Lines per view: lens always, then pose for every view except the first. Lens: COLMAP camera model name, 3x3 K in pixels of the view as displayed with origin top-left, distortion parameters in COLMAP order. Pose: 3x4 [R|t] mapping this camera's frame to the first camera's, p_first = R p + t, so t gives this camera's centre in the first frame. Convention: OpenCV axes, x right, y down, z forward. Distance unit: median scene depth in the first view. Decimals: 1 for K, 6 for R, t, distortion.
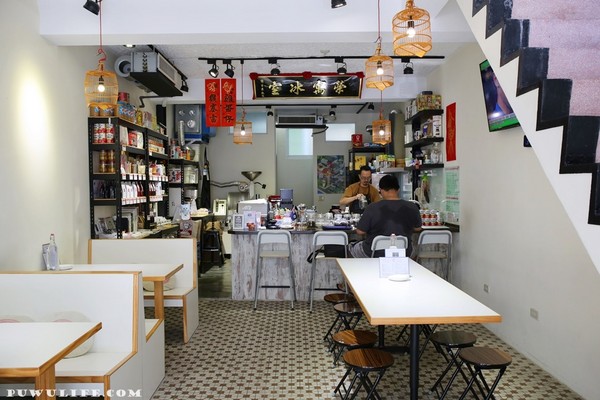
lens RADIAL K [[519.6, 0, 300.0], [0, 519.6, 200.0], [0, 0, 1]] dist [-0.004853, -0.000268]
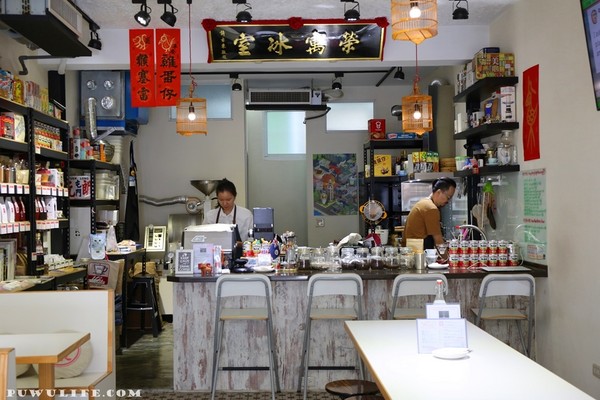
lens RADIAL K [[822.2, 0, 300.0], [0, 822.2, 200.0], [0, 0, 1]] dist [0.113732, 0.017681]
pose [[0.999850, -0.005495, 0.016432, 0.001502], [0.006027, 0.999453, -0.032513, 0.001707], [-0.016244, 0.032608, 0.999336, 0.025915]]
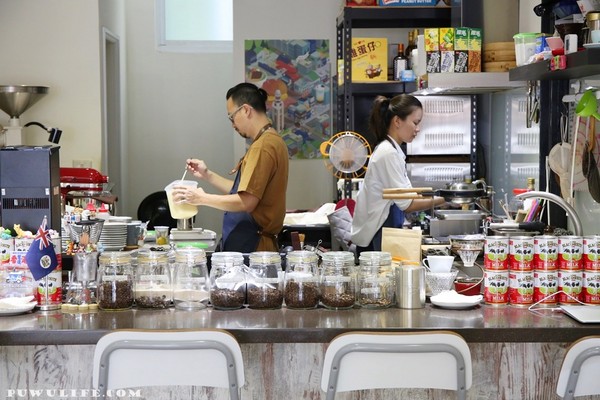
lens RADIAL K [[1133.1, 0, 300.0], [0, 1133.1, 200.0], [0, 0, 1]] dist [0.181214, -0.019350]
pose [[0.999982, 0.005987, -0.000455, 0.096552], [-0.005971, 0.999512, 0.030651, -0.012326], [0.000638, -0.030647, 0.999530, 0.422810]]
